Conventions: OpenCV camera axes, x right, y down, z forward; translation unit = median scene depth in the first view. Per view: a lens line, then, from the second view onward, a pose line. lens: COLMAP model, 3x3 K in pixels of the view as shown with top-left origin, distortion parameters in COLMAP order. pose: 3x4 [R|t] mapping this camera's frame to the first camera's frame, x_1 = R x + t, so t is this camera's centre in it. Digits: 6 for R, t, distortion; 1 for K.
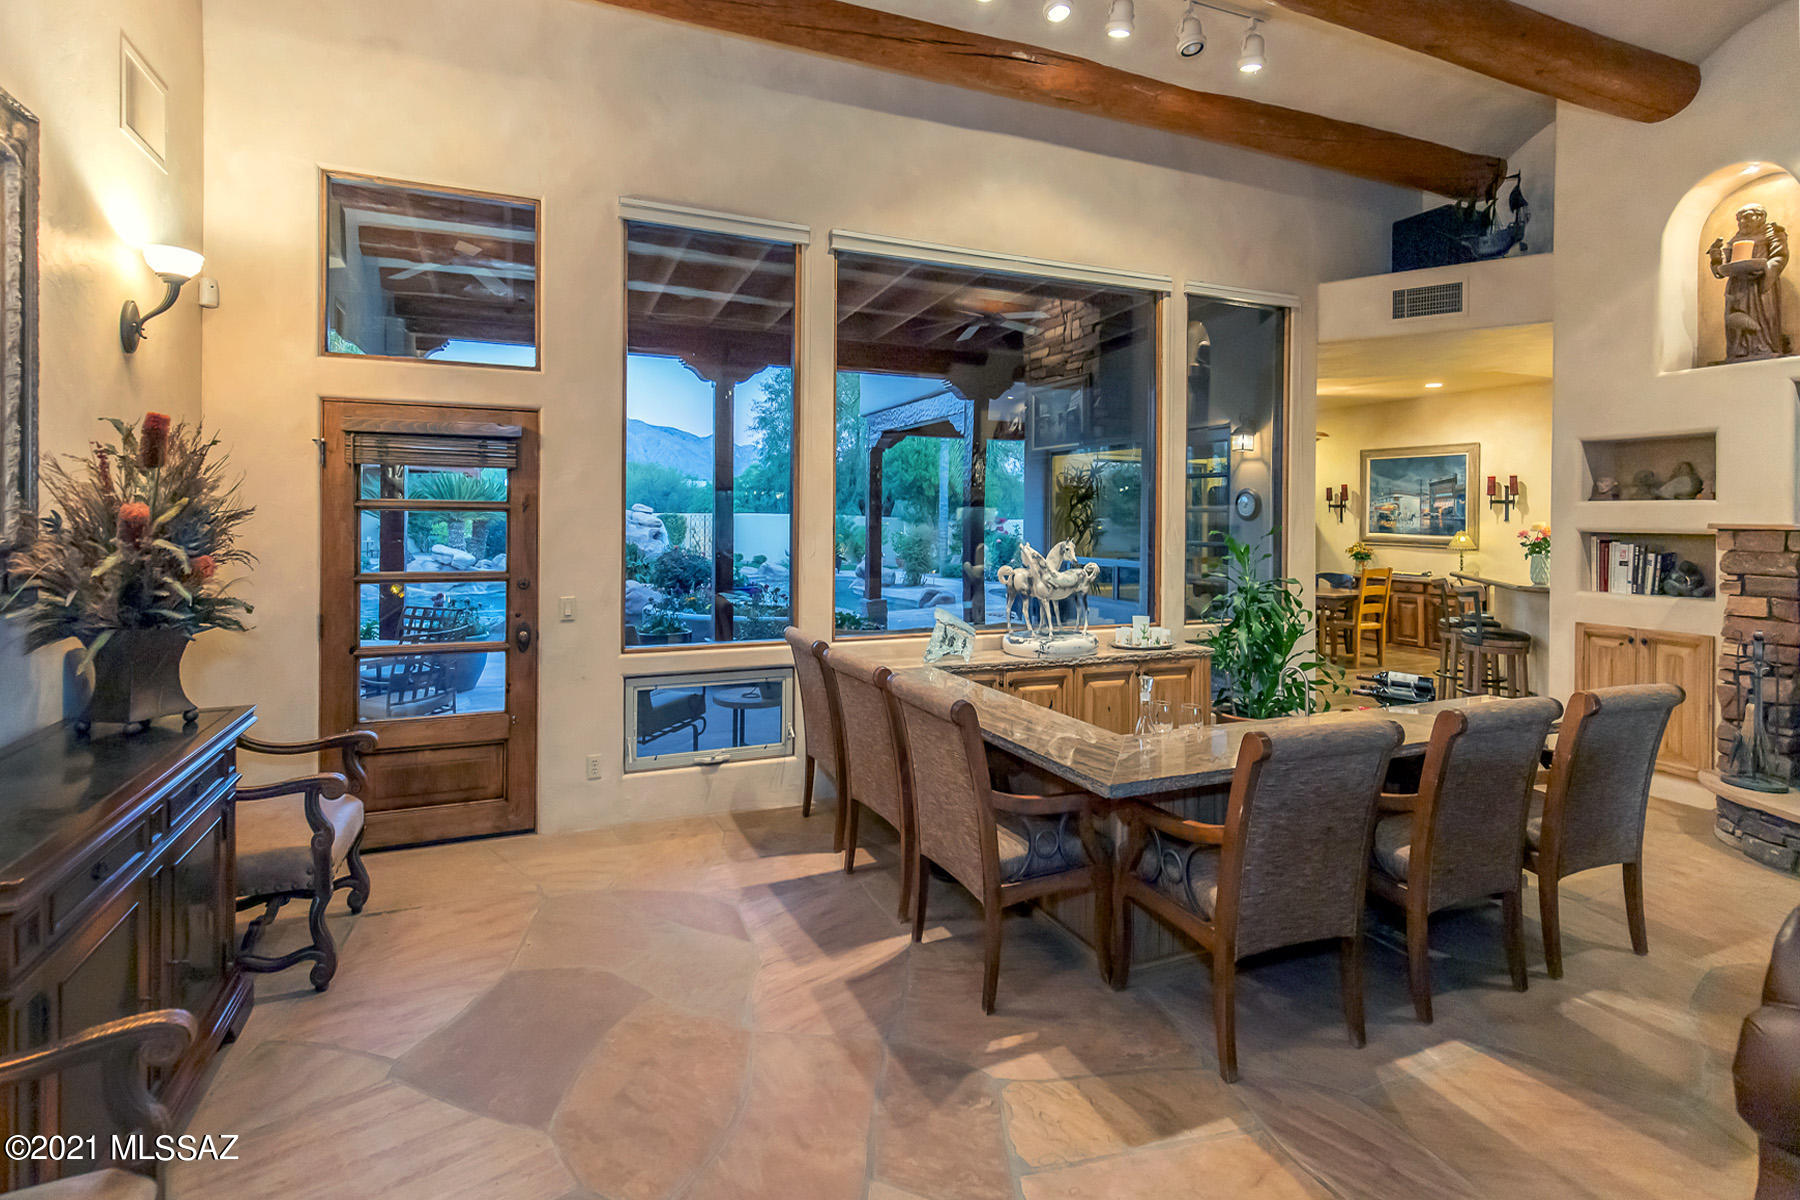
lens RADIAL K [[901.8, 0, 847.9], [0, 901.8, 520.3], [0, 0, 1]] dist [0.020037, 0.000434]
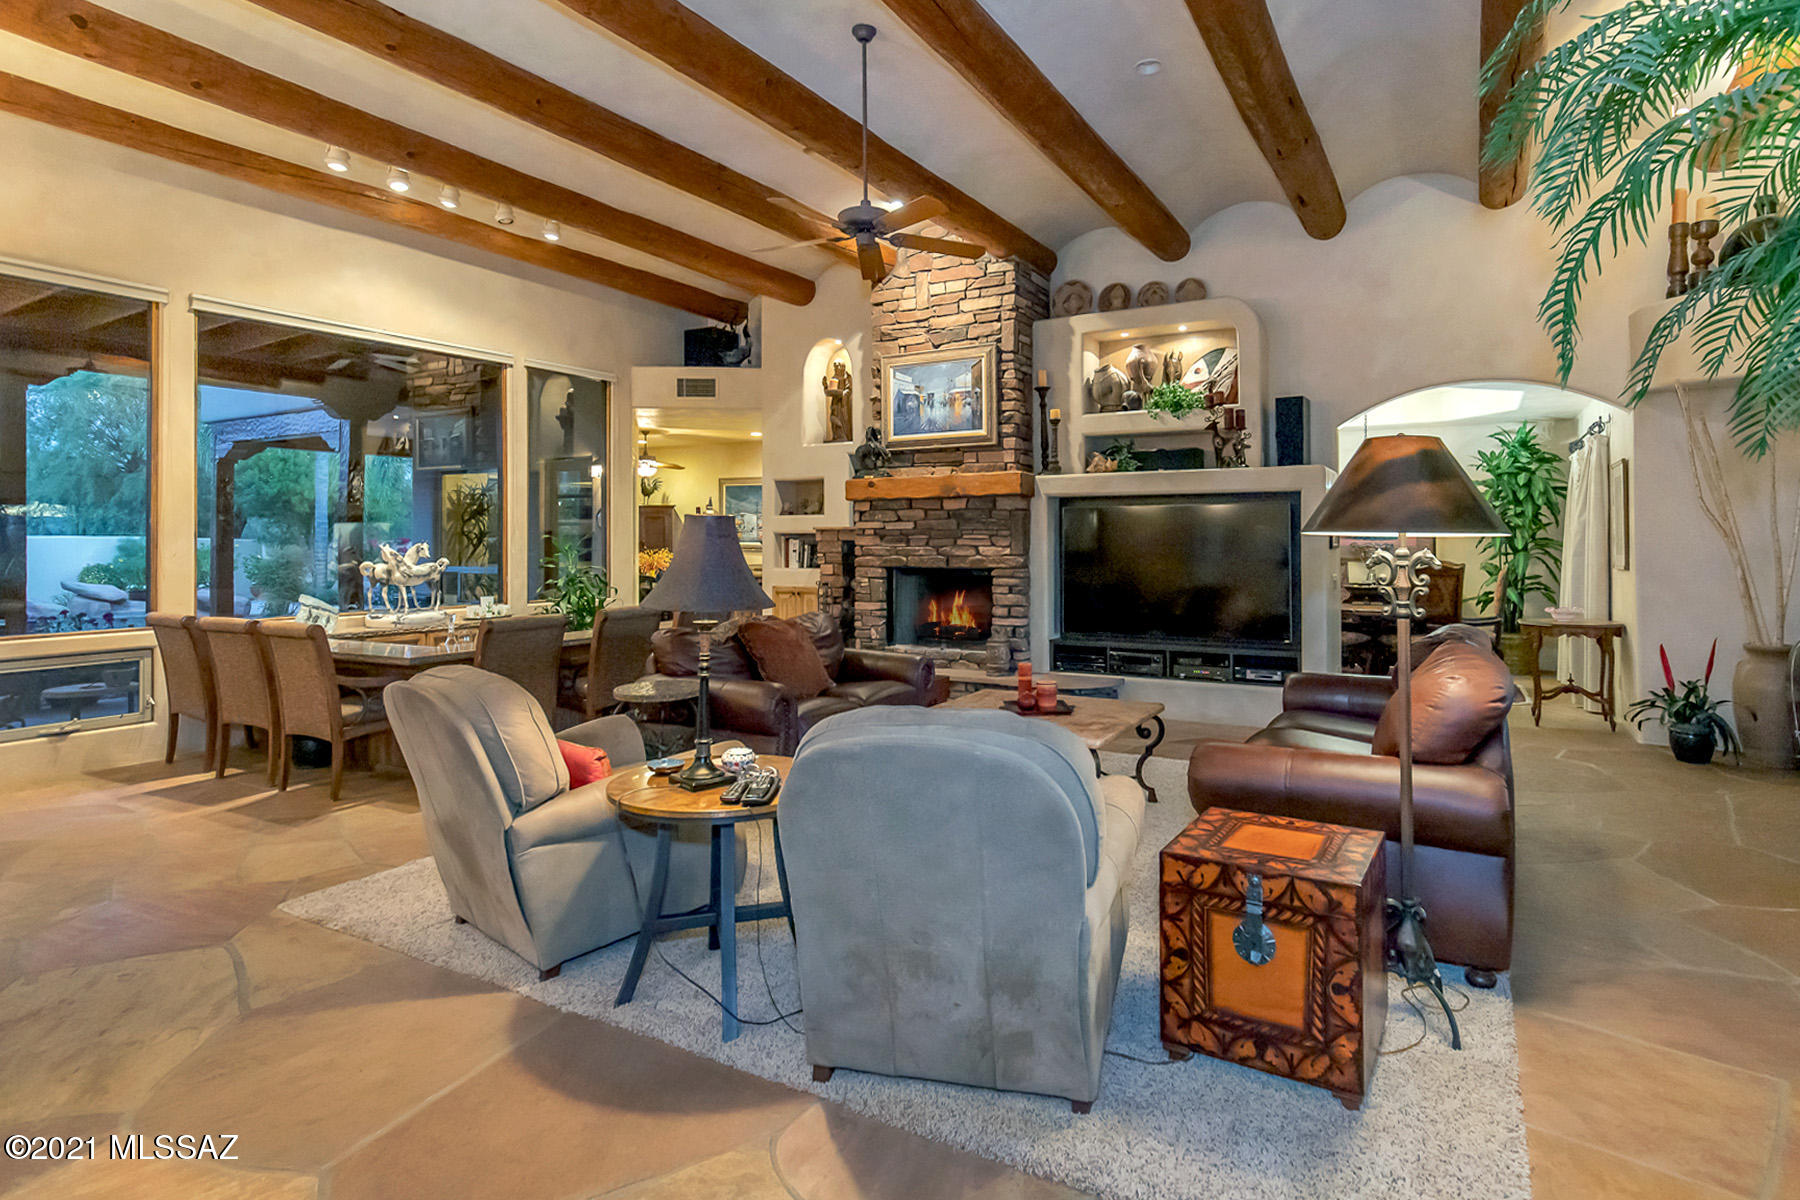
lens RADIAL K [[929.2, 0, 1027.3], [0, 929.2, 529.0], [0, 0, 1]] dist [0.004009, -0.002325]
pose [[0.731077, -0.005598, 0.682273, -0.043187], [0.013488, 0.999889, -0.006250, 0.020775], [-0.682162, 0.013772, 0.731071, -0.584509]]
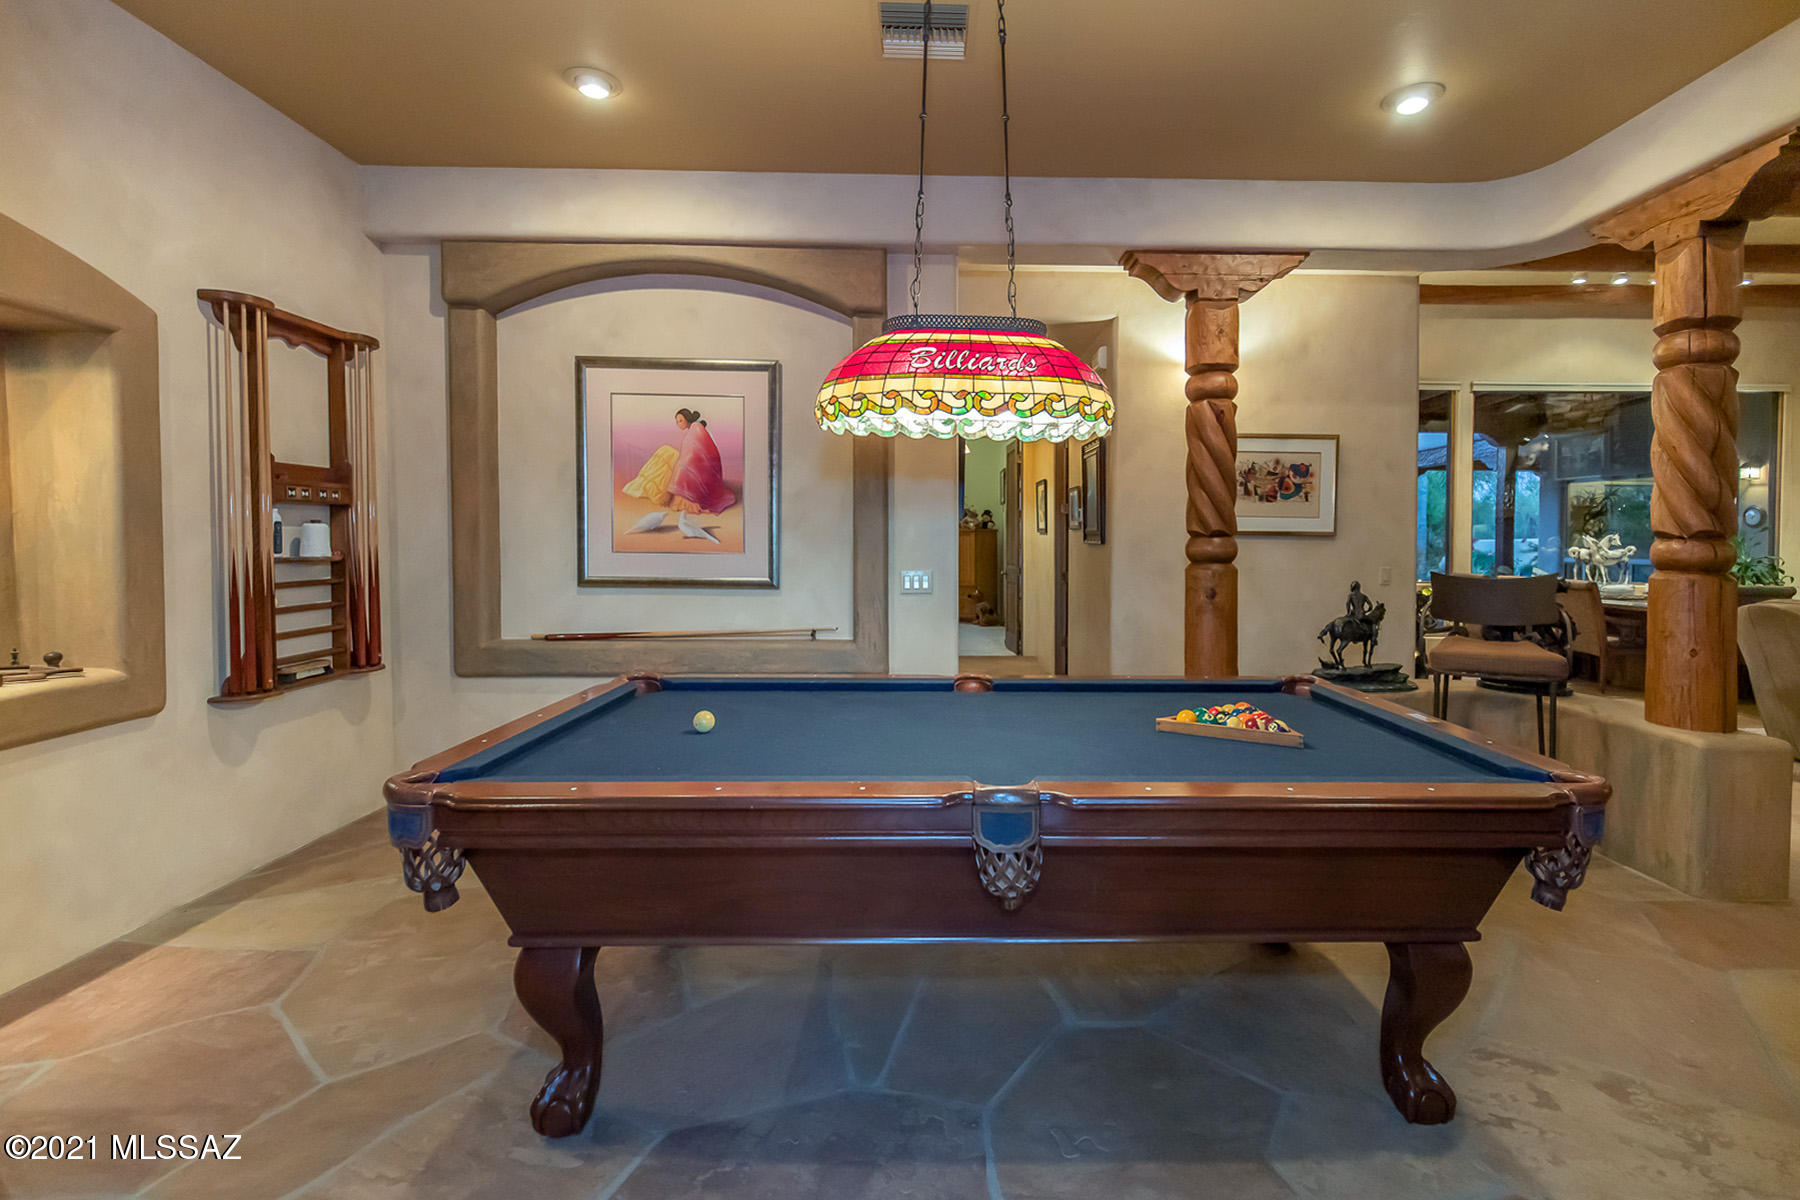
lens RADIAL K [[836.9, 0, 917.3], [0, 836.9, 538.4], [0, 0, 1]] dist [0.011877, 0.001206]
pose [[0.924893, 0.001414, -0.380226, -0.374929], [-0.004213, 0.999970, -0.006529, 0.043193], [0.380205, 0.007641, 0.924871, -1.020561]]
